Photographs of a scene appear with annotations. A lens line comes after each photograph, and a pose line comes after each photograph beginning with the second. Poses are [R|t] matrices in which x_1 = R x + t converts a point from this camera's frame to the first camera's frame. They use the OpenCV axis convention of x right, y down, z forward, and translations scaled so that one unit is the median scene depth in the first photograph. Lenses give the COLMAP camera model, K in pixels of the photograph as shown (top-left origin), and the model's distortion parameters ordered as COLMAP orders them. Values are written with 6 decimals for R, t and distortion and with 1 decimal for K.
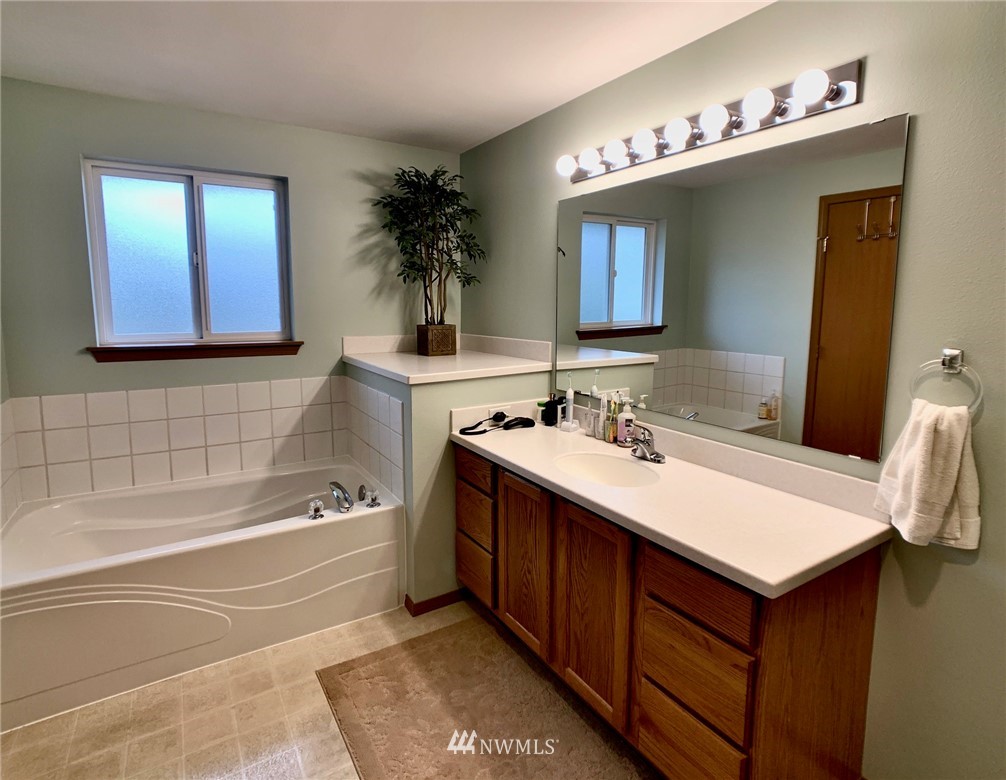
lens RADIAL K [[530.3, 0, 501.8], [0, 530.3, 371.0], [0, 0, 1]] dist [-0.021502, -0.000115]
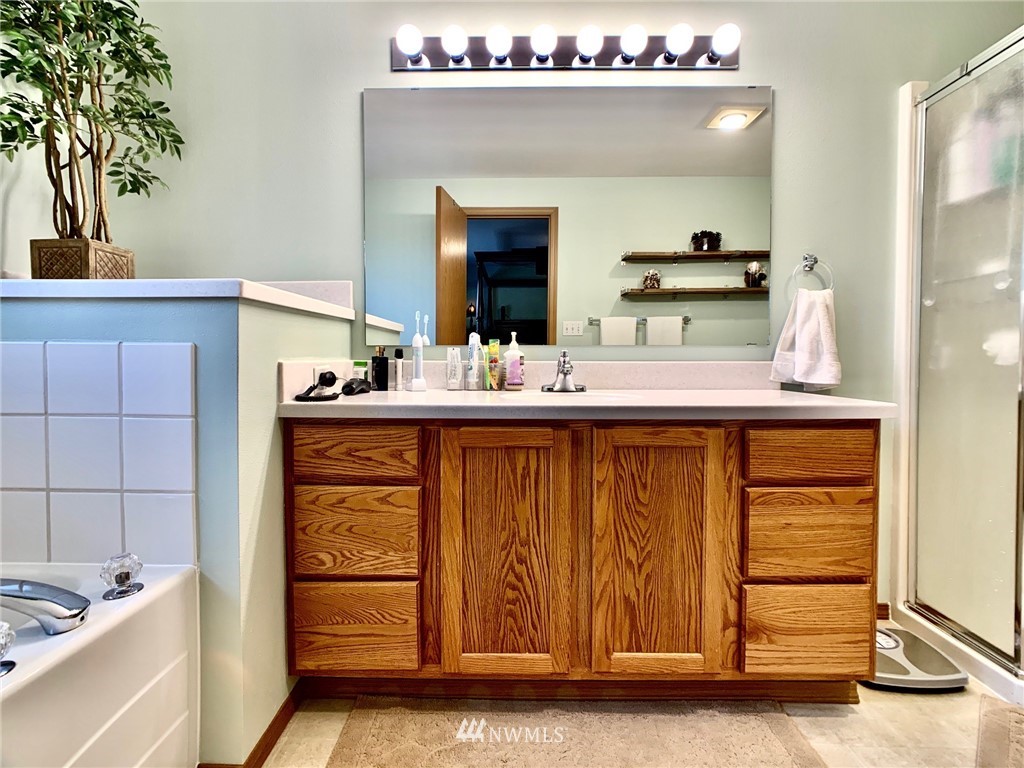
lens RADIAL K [[514.0, 0, 508.5], [0, 514.0, 368.8], [0, 0, 1]] dist [-0.027046, 0.015232]
pose [[0.538414, -0.022653, 0.842376, -0.596441], [0.109010, 0.993111, -0.042969, 0.184671], [-0.835600, 0.114963, 0.537175, 0.730826]]
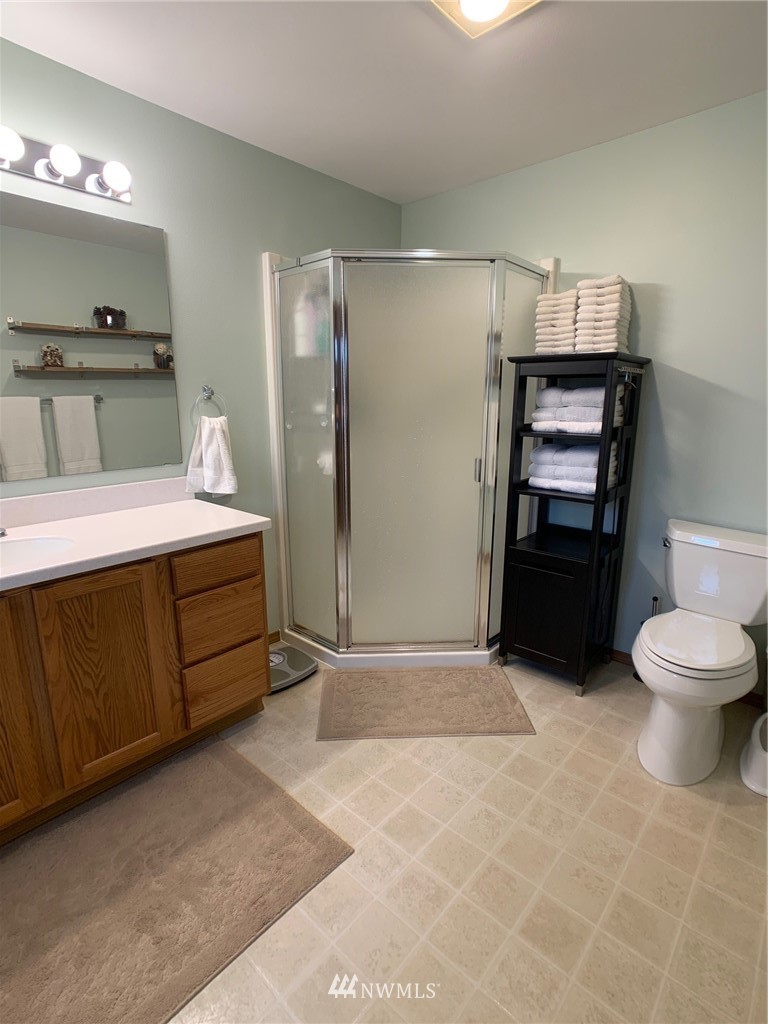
lens RADIAL K [[514.0, 0, 384.0], [0, 514.0, 512.0], [0, 0, 1]] dist [-0.027046, 0.015232]
pose [[-0.265235, -0.221915, 0.938299, -0.759011], [0.120672, 0.957861, 0.260652, -0.008055], [-0.956603, 0.182360, -0.227279, 0.674913]]
